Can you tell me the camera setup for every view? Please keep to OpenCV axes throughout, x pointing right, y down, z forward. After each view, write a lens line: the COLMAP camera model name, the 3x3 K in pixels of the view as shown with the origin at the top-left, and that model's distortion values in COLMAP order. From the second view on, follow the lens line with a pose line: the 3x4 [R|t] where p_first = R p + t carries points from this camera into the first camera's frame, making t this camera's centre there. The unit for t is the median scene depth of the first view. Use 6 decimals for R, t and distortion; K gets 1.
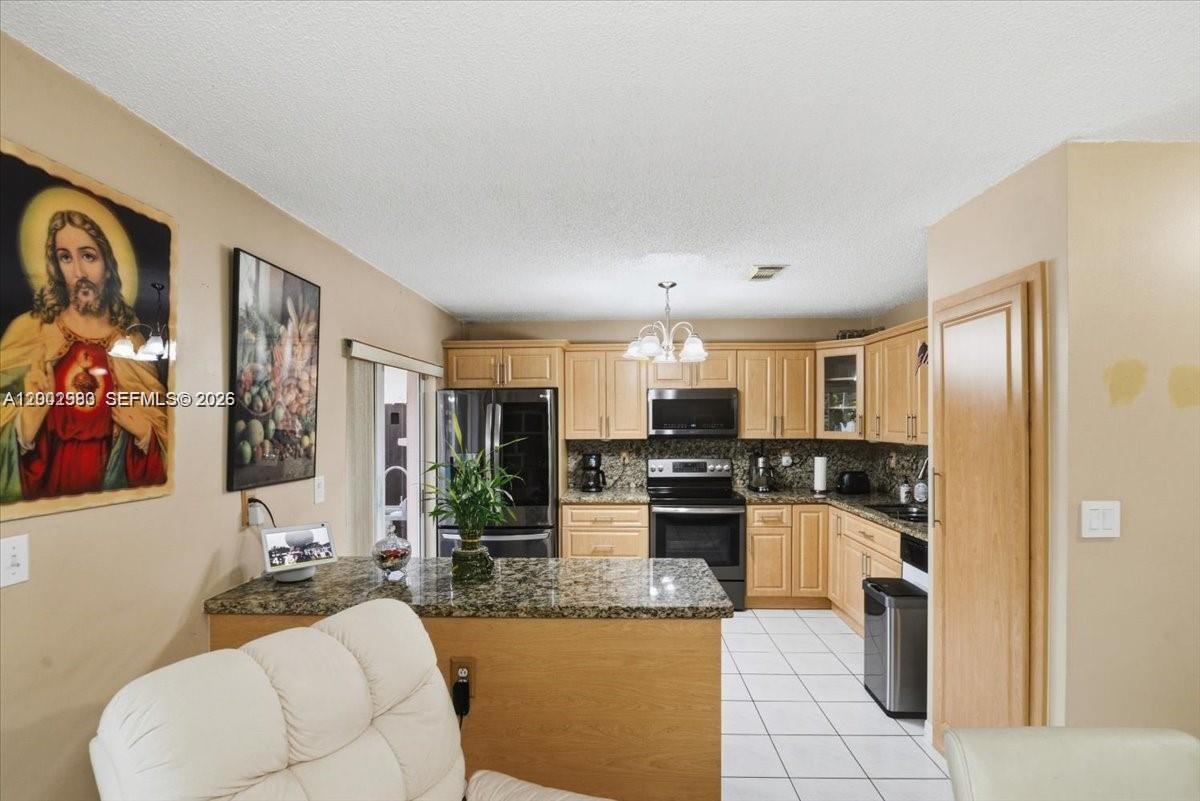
lens RADIAL K [[587.6, 0, 602.2], [0, 587.6, 421.6], [0, 0, 1]] dist [0.000872, 0.000221]
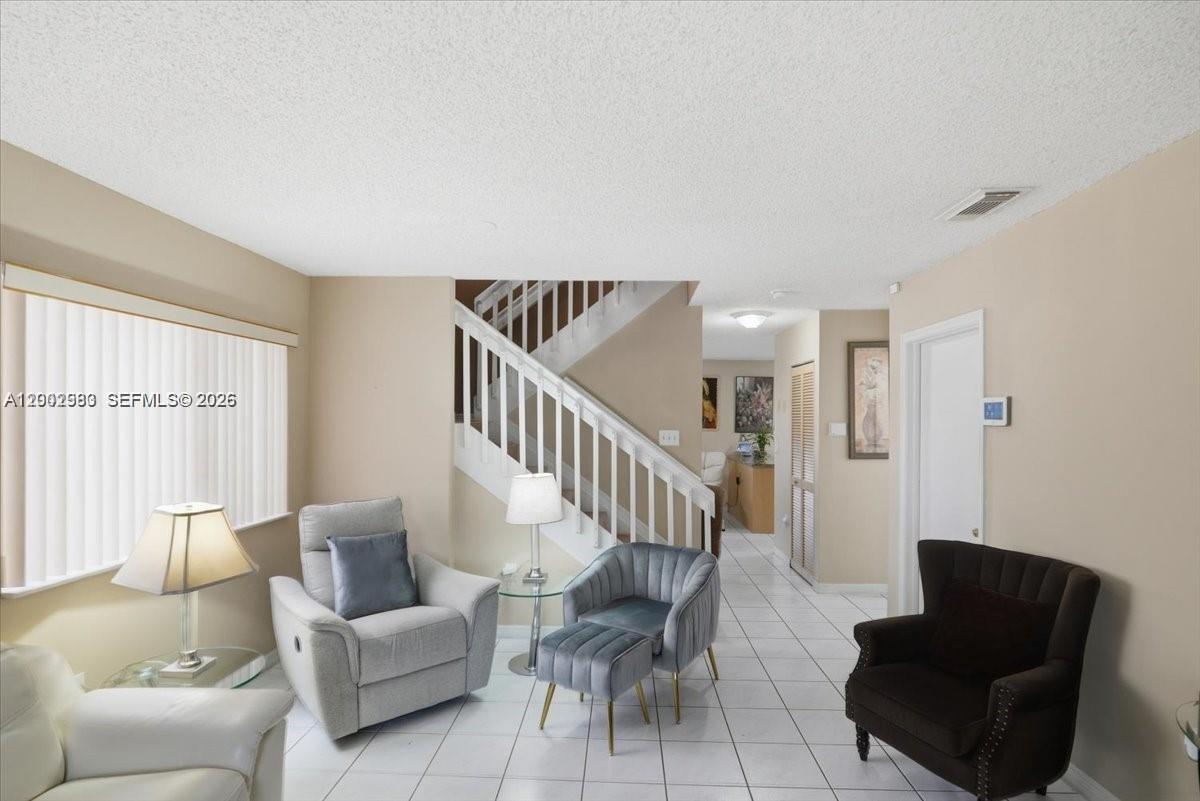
lens RADIAL K [[575.3, 0, 597.3], [0, 575.3, 411.5], [0, 0, 1]] dist [-0.004071, -0.000734]
pose [[-0.006582, 0.000475, -0.999978, 3.553728], [-0.008231, 0.999966, 0.000529, -0.030603], [0.999944, 0.008234, -0.006578, -0.001430]]
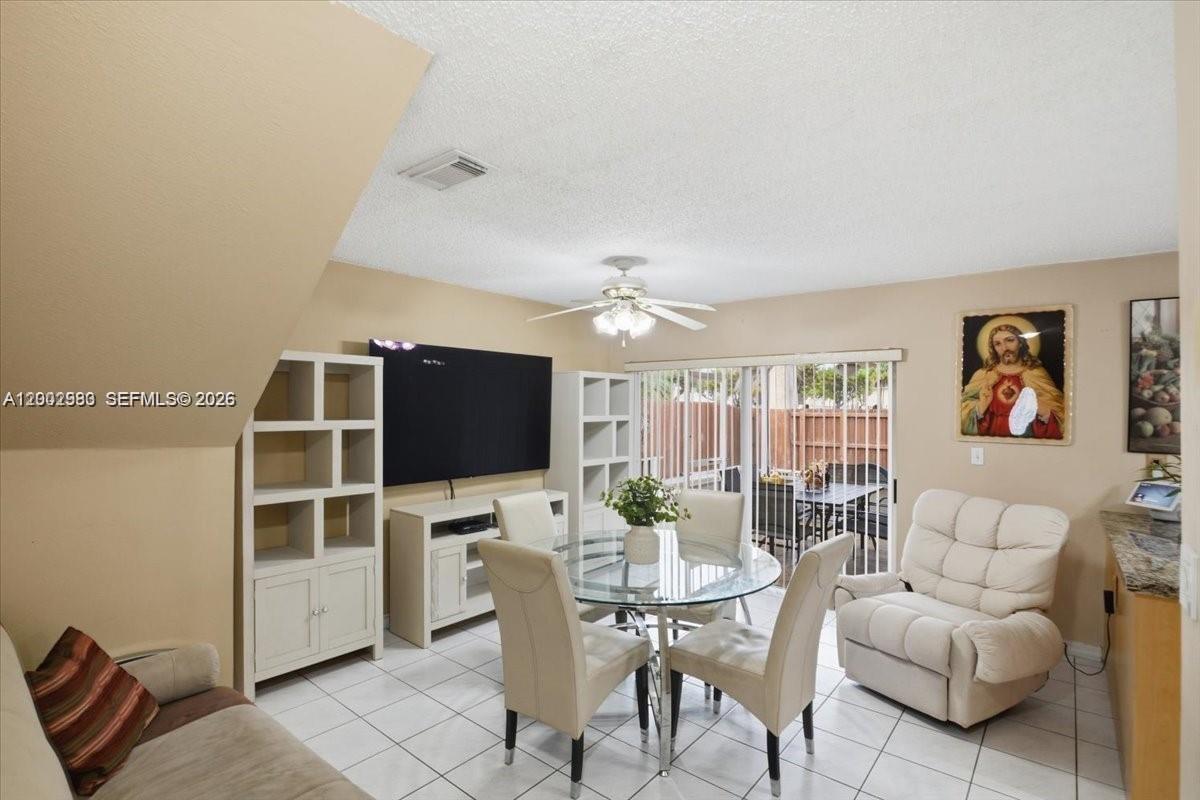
lens RADIAL K [[575.3, 0, 597.3], [0, 575.3, 411.0], [0, 0, 1]] dist [-0.004071, -0.000734]
pose [[-0.610638, 0.007453, -0.791875, 1.472223], [-0.004644, 0.999905, 0.012992, -0.007334], [0.791896, 0.011611, -0.610546, 0.781795]]
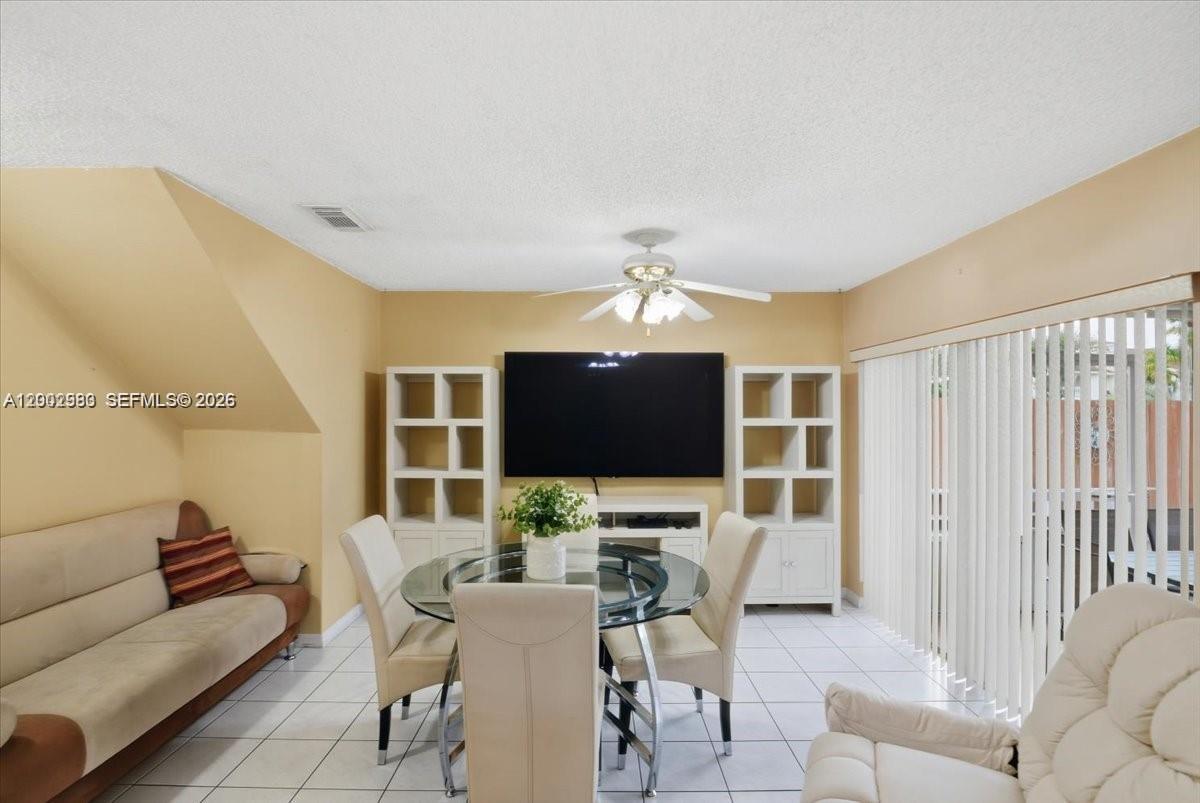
lens RADIAL K [[575.3, 0, 597.3], [0, 575.3, 412.5], [0, 0, 1]] dist [-0.004071, -0.000734]
pose [[-0.999470, -0.000487, -0.032537, 0.291639], [-0.000483, 1.000000, -0.000118, 0.020062], [0.032537, -0.000102, -0.999471, 1.250298]]
